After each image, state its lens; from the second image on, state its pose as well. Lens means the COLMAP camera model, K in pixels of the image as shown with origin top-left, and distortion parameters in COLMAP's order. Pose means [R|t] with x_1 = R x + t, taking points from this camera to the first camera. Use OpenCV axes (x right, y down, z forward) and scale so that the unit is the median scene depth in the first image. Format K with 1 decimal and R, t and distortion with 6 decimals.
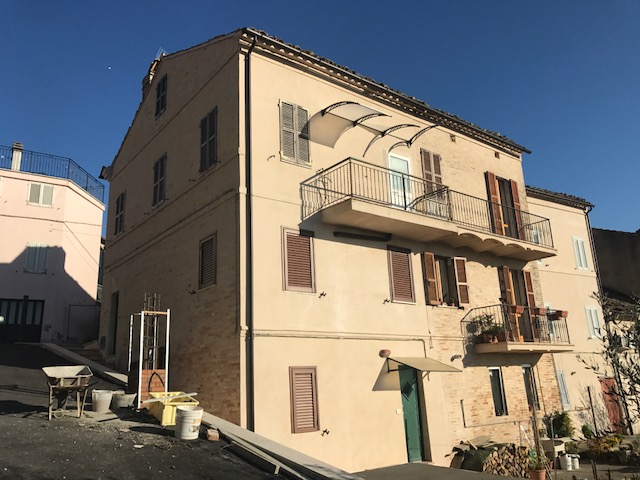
lens RADIAL K [[528.5, 0, 319.7], [0, 528.5, 238.9], [0, 0, 1]] dist [0.004950, 0.003055]
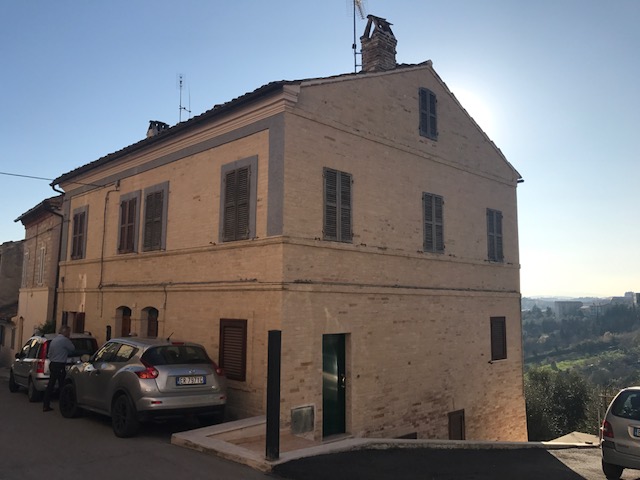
lens RADIAL K [[528.5, 0, 321.2], [0, 528.5, 239.4], [0, 0, 1]] dist [0.004950, 0.003055]
pose [[-0.119865, 0.158763, 0.980014, -1.495160], [-0.269300, 0.944921, -0.186016, 0.173697], [-0.955568, -0.286215, -0.070508, 1.618894]]
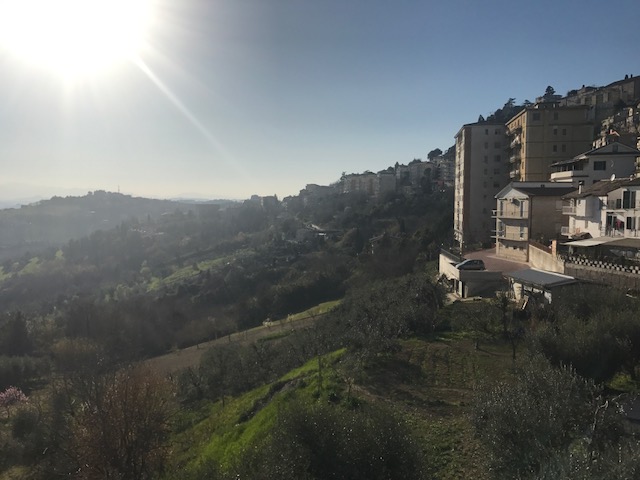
lens RADIAL K [[528.5, 0, 321.0], [0, 528.5, 240.8], [0, 0, 1]] dist [0.004950, 0.003055]
pose [[-0.695586, -0.003973, 0.718432, -1.444034], [-0.163866, 0.974504, -0.153267, 0.163553], [-0.699505, -0.224337, -0.678502, 1.601800]]
